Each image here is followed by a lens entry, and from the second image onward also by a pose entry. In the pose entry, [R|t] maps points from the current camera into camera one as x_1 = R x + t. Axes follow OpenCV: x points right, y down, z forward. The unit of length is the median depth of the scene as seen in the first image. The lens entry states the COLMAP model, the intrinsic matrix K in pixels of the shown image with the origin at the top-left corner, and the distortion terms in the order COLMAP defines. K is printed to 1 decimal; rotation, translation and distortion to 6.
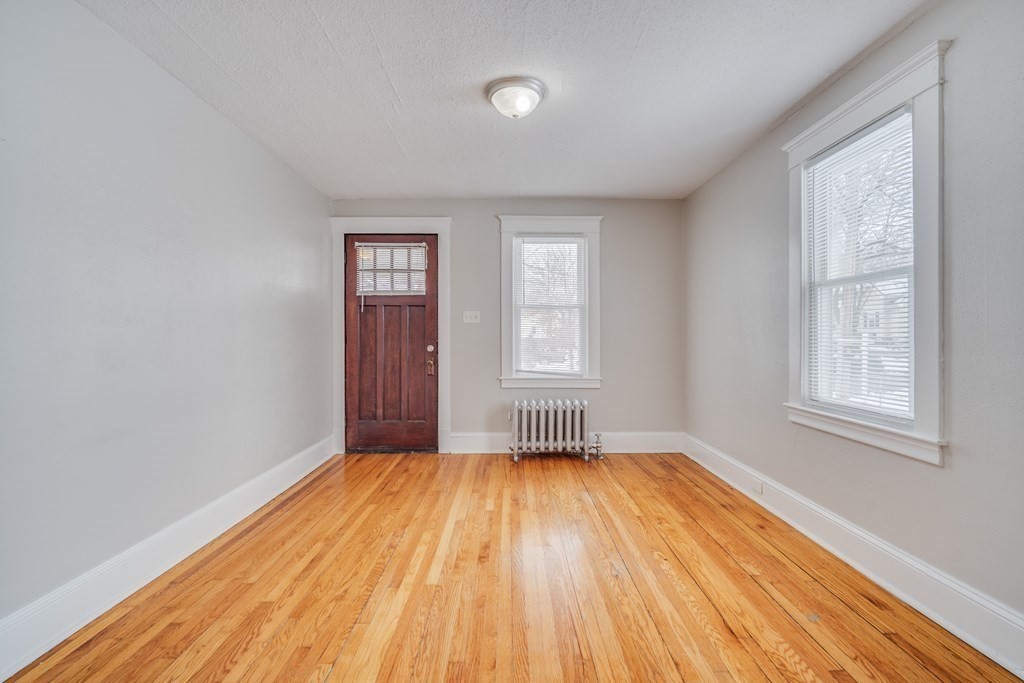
lens RADIAL K [[451.8, 0, 506.7], [0, 451.8, 343.8], [0, 0, 1]] dist [-0.000071, -0.000953]
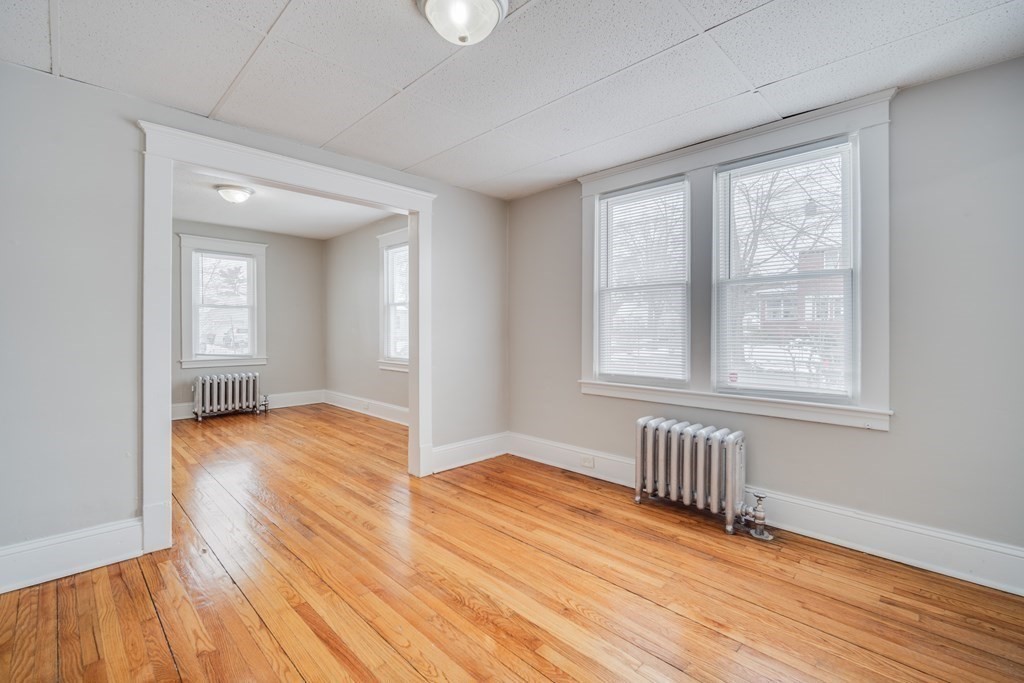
lens RADIAL K [[451.8, 0, 517.8], [0, 451.8, 327.9], [0, 0, 1]] dist [-0.000071, -0.000953]
pose [[0.697149, 0.003827, 0.716916, -0.361671], [0.009659, 0.999845, -0.014730, 0.014712], [-0.716862, 0.017194, 0.697003, -0.777533]]
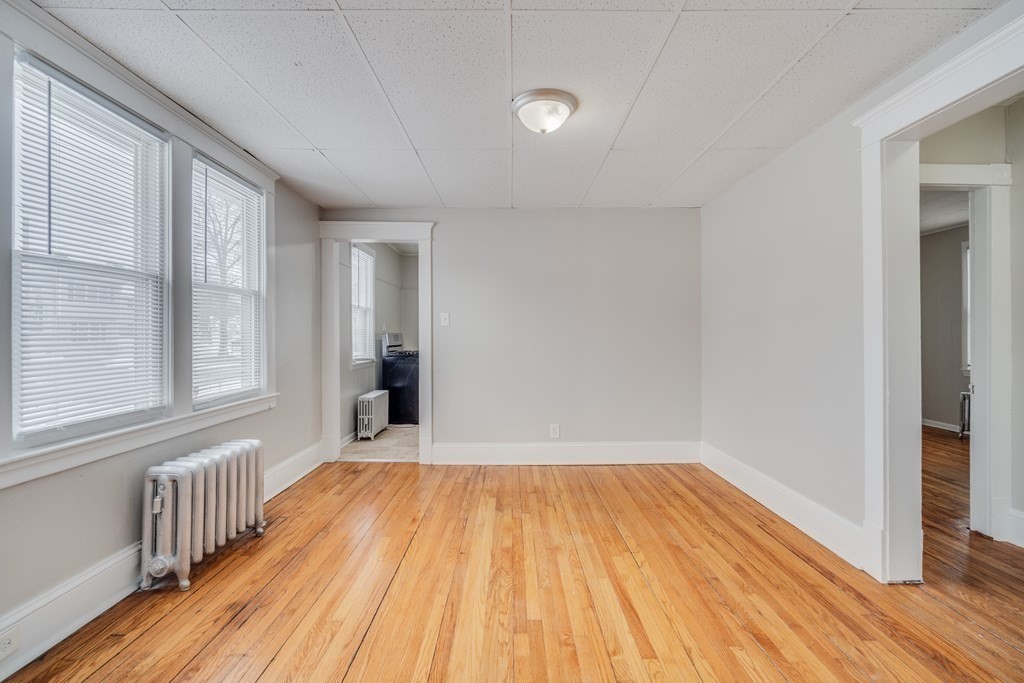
lens RADIAL K [[451.8, 0, 508.2], [0, 451.8, 335.0], [0, 0, 1]] dist [-0.000071, -0.000953]
pose [[-0.999982, 0.003143, 0.005104, 0.009360], [0.003207, 0.999916, 0.012573, -0.003927], [-0.005064, 0.012590, -0.999908, 0.316248]]
